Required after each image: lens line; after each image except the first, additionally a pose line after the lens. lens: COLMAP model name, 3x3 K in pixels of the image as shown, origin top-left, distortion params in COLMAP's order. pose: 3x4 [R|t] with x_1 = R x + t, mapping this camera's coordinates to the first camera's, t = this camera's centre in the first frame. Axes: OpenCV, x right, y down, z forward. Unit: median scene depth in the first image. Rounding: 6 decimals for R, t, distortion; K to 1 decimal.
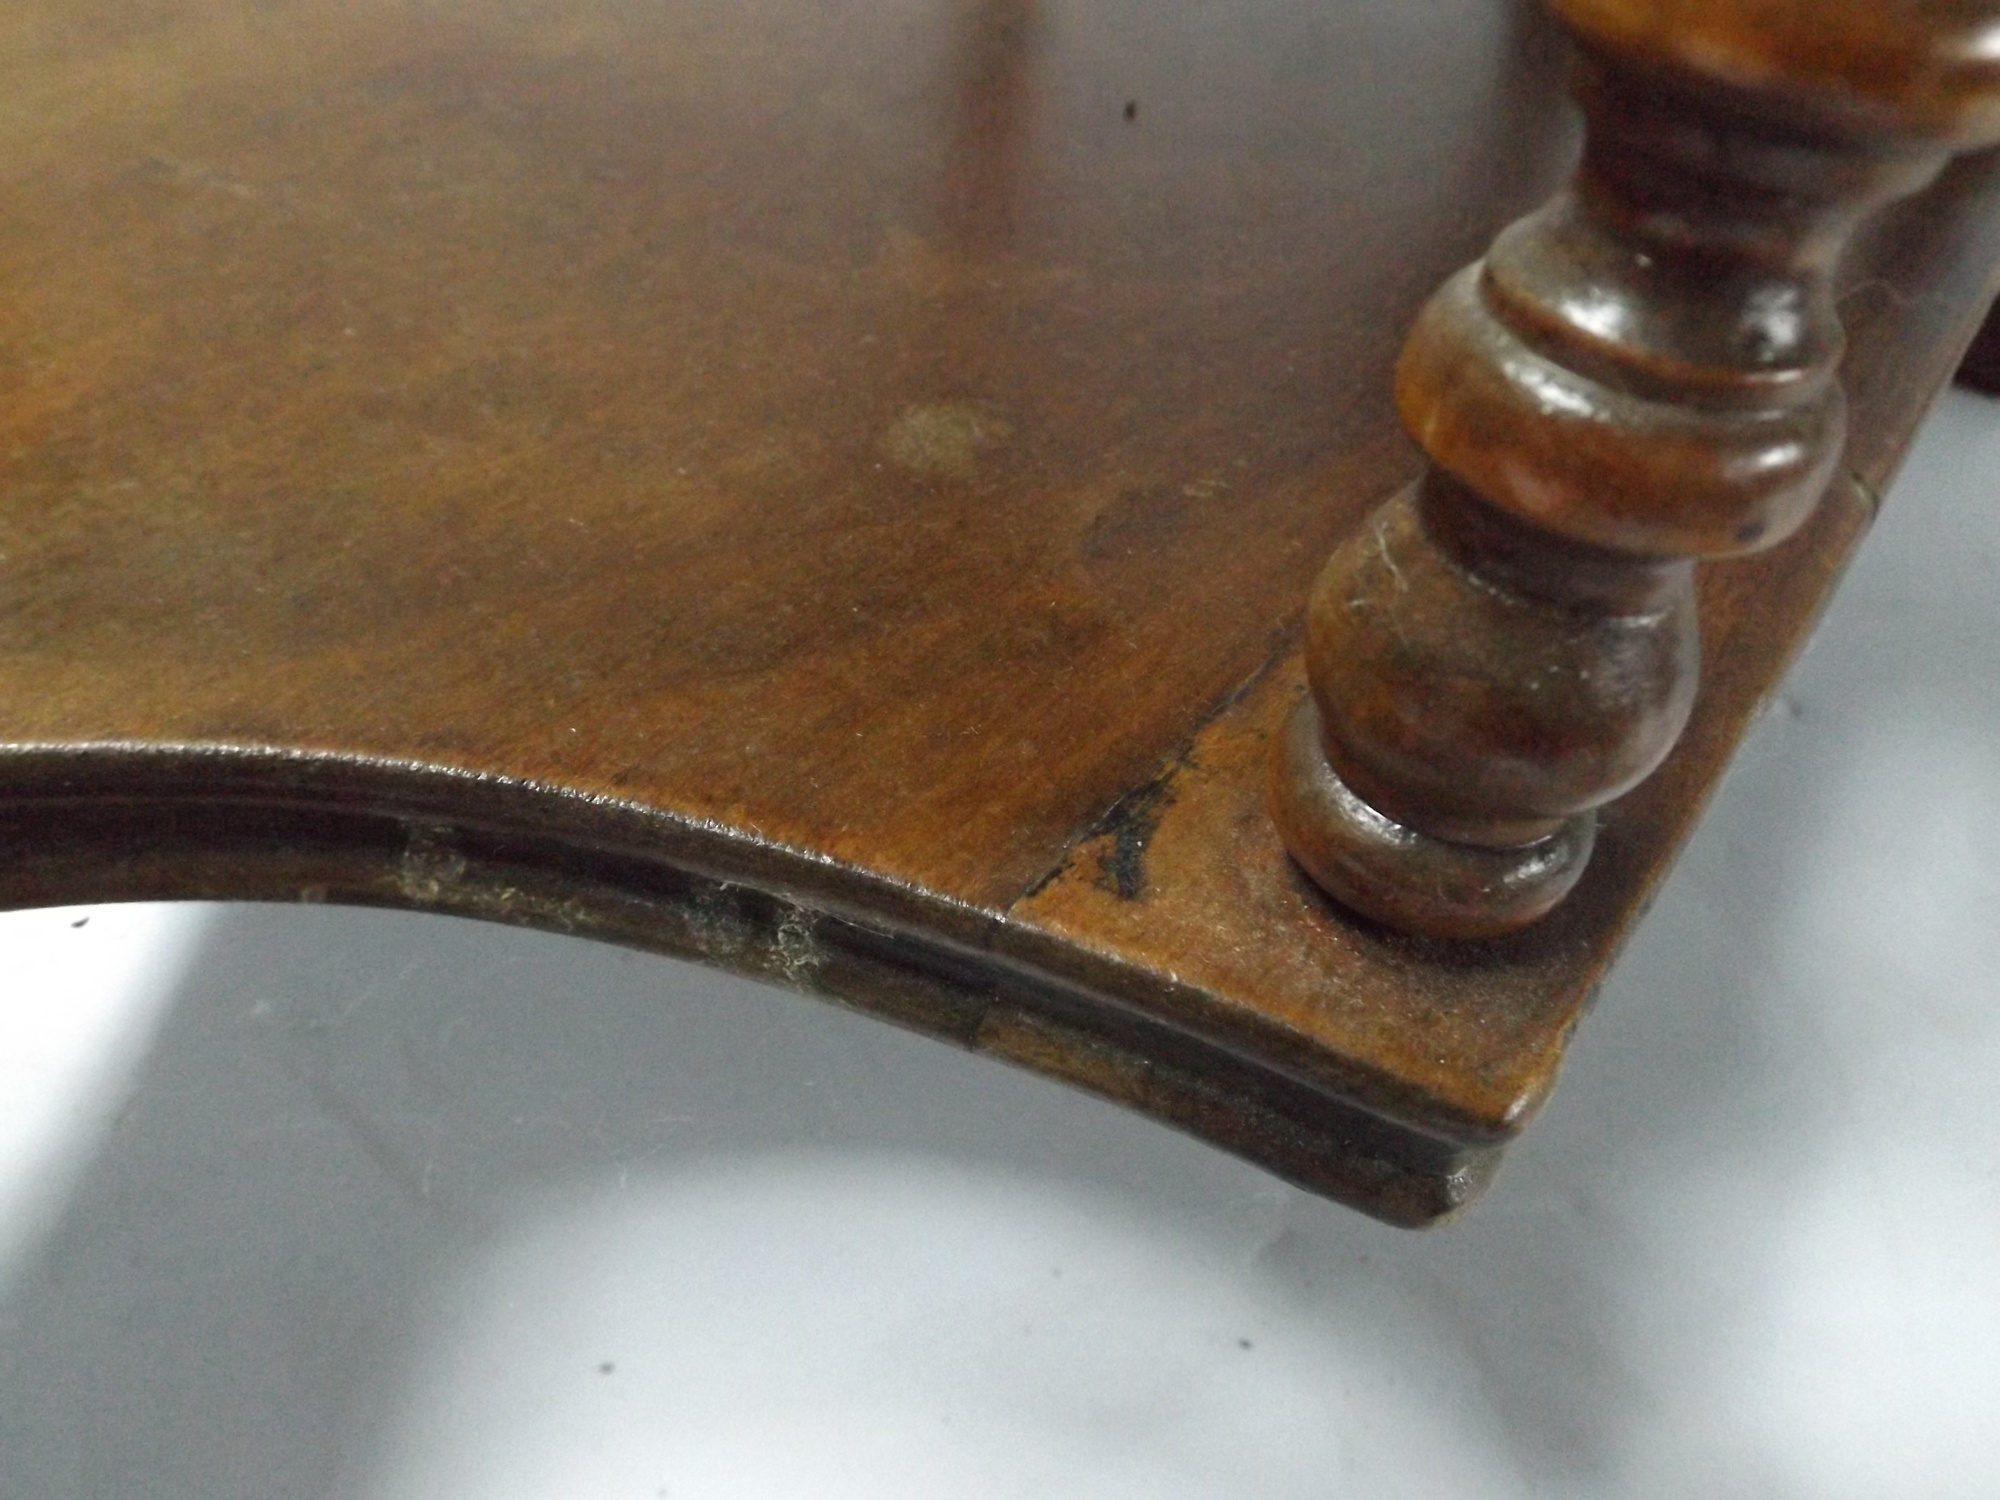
lens RADIAL K [[1401.3, 0, 1000.0], [0, 1401.3, 750.0], [0, 0, 1]] dist [-0.000528, -0.002709]
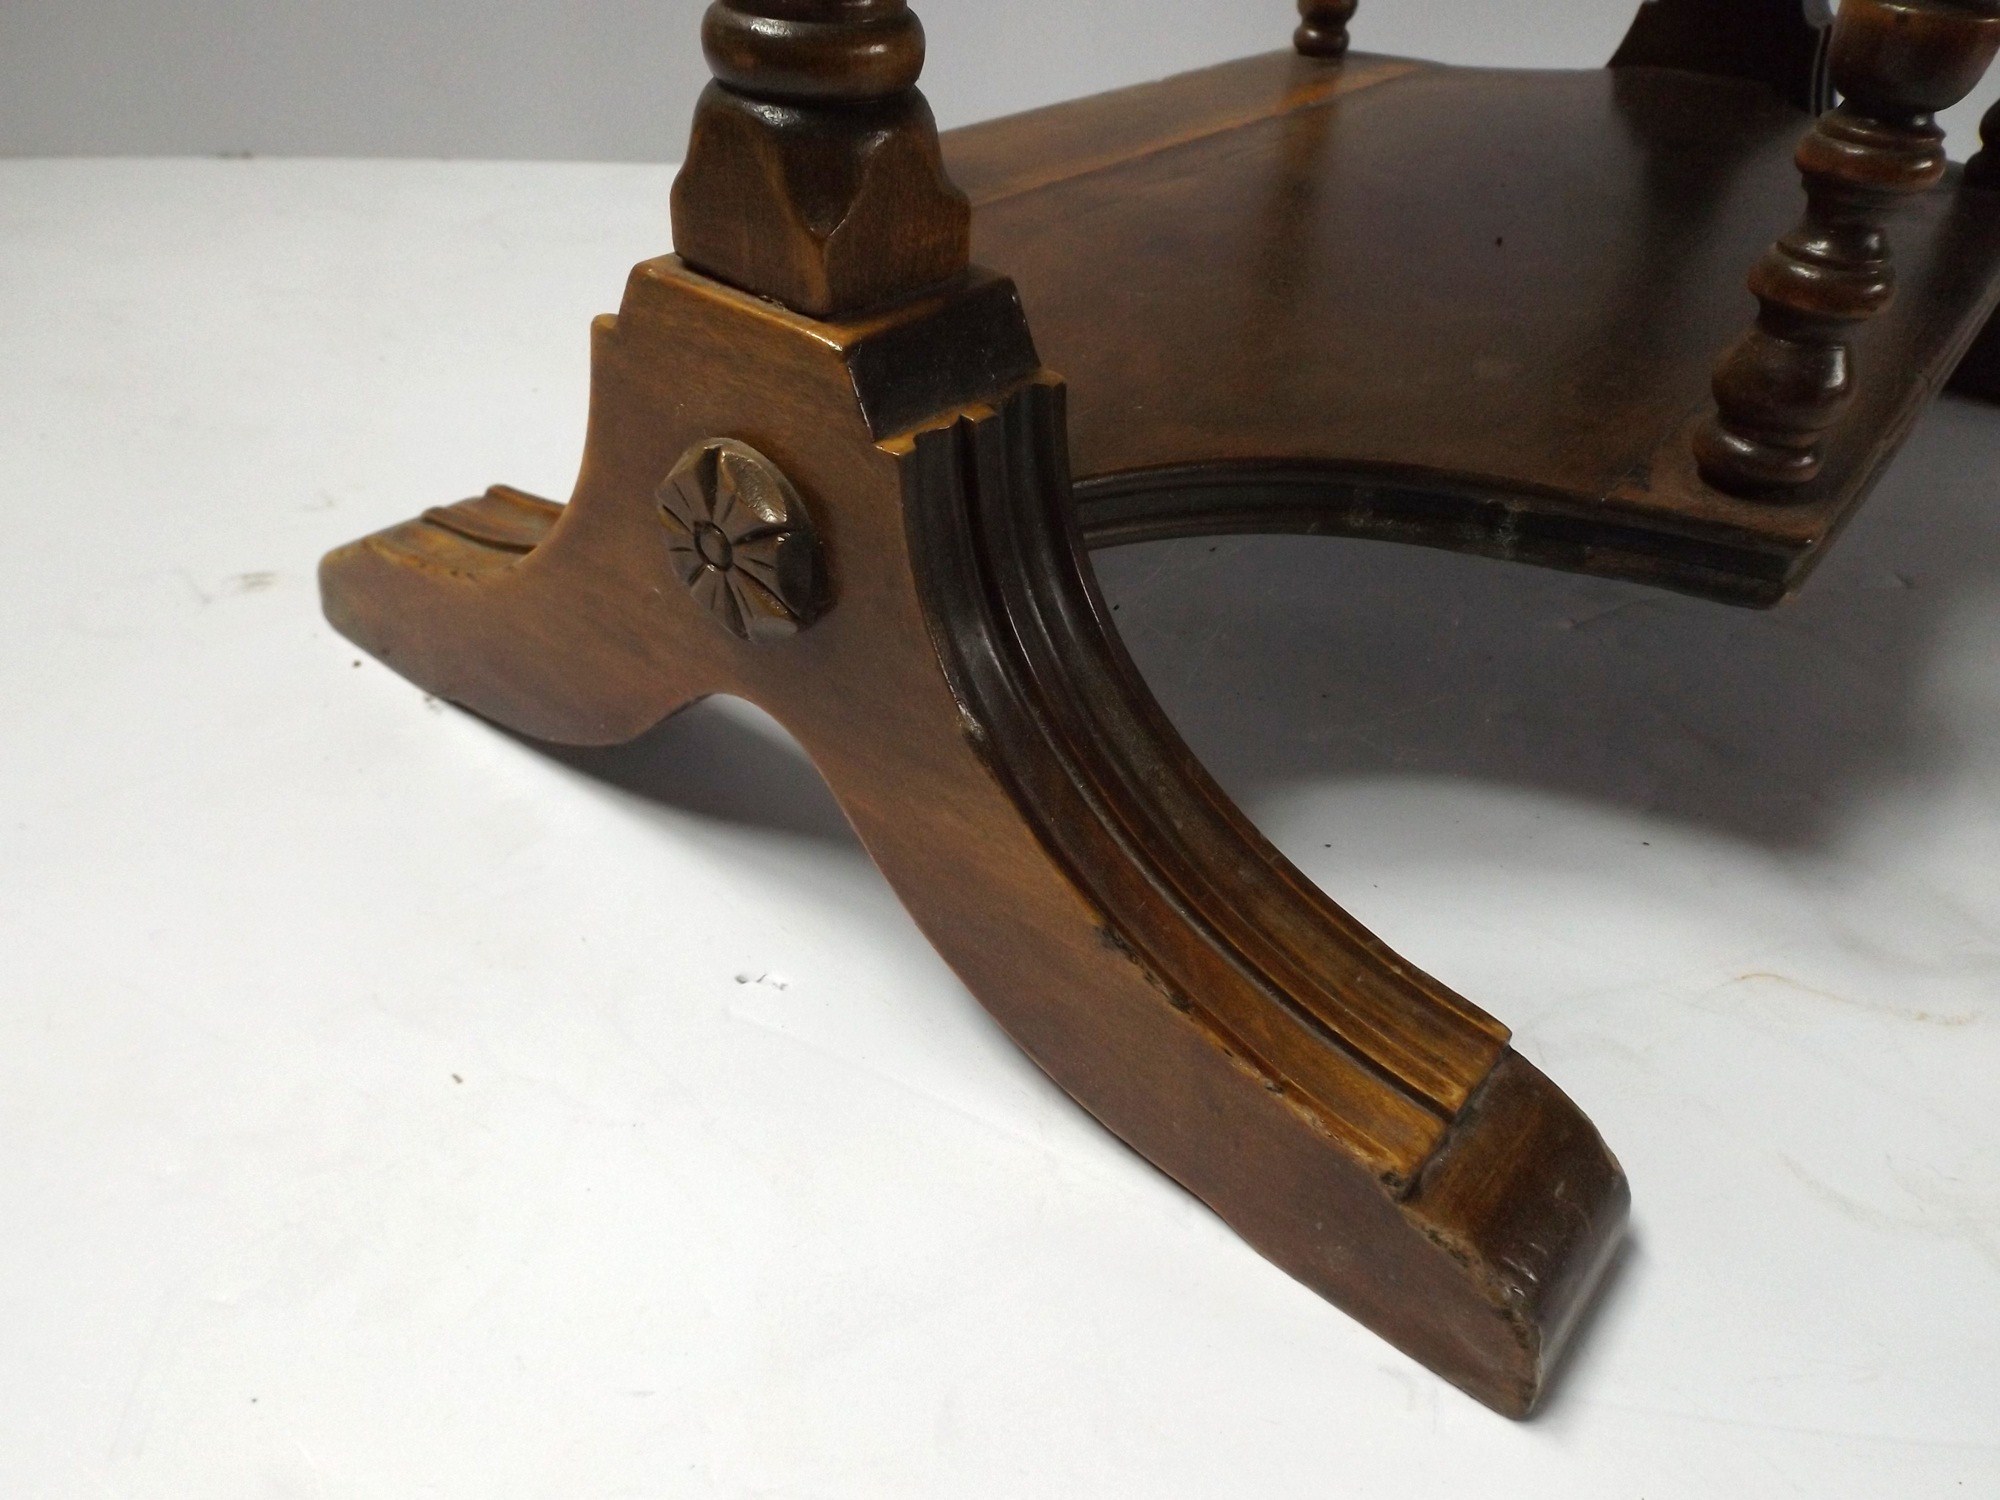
lens RADIAL K [[1401.3, 0, 1000.0], [0, 1401.3, 750.0], [0, 0, 1]] dist [-0.000528, -0.002709]
pose [[0.996222, -0.050860, -0.070393, -1.131390], [0.041923, 0.991512, -0.123068, 1.006299], [0.076055, 0.119652, 0.989898, -1.952897]]
